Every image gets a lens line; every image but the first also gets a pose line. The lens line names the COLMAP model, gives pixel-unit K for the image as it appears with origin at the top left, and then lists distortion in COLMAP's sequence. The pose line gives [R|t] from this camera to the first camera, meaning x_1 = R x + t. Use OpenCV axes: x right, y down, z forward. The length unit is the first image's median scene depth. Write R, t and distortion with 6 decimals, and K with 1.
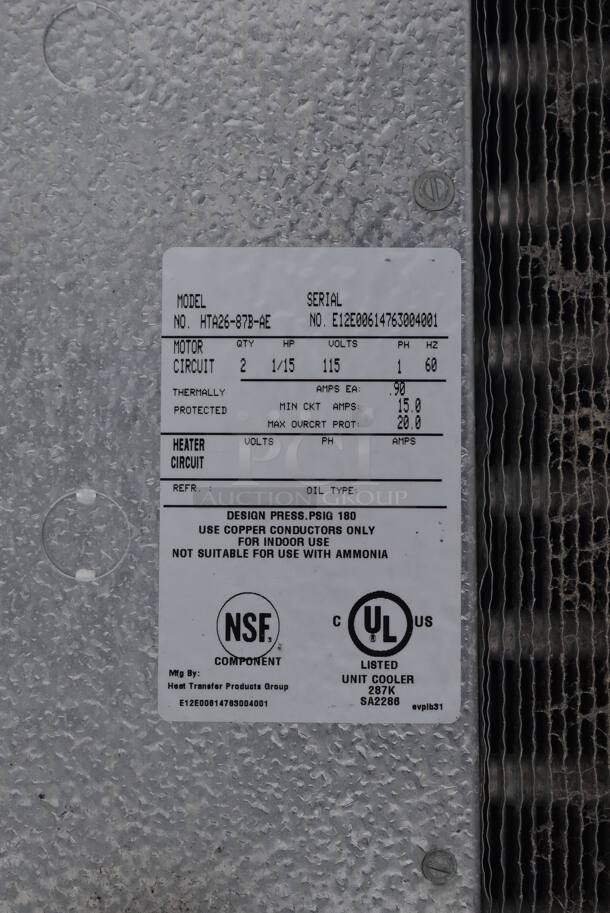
lens RADIAL K [[2086.8, 0, 305.0], [0, 2086.8, 456.5], [0, 0, 1]] dist [0.126171, 0.128511]
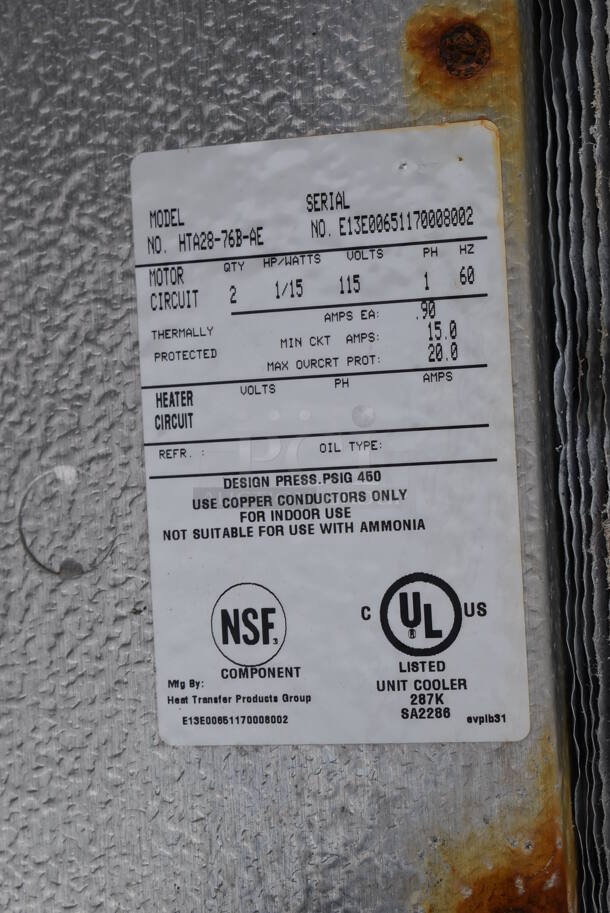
lens RADIAL K [[2086.8, 0, 305.0], [0, 2086.8, 456.5], [0, 0, 1]] dist [0.126171, 0.128511]
pose [[0.963363, -0.055281, -0.262443, 0.201506], [0.069864, 0.996469, 0.046559, -0.017572], [0.258943, -0.063188, 0.963824, 0.242534]]
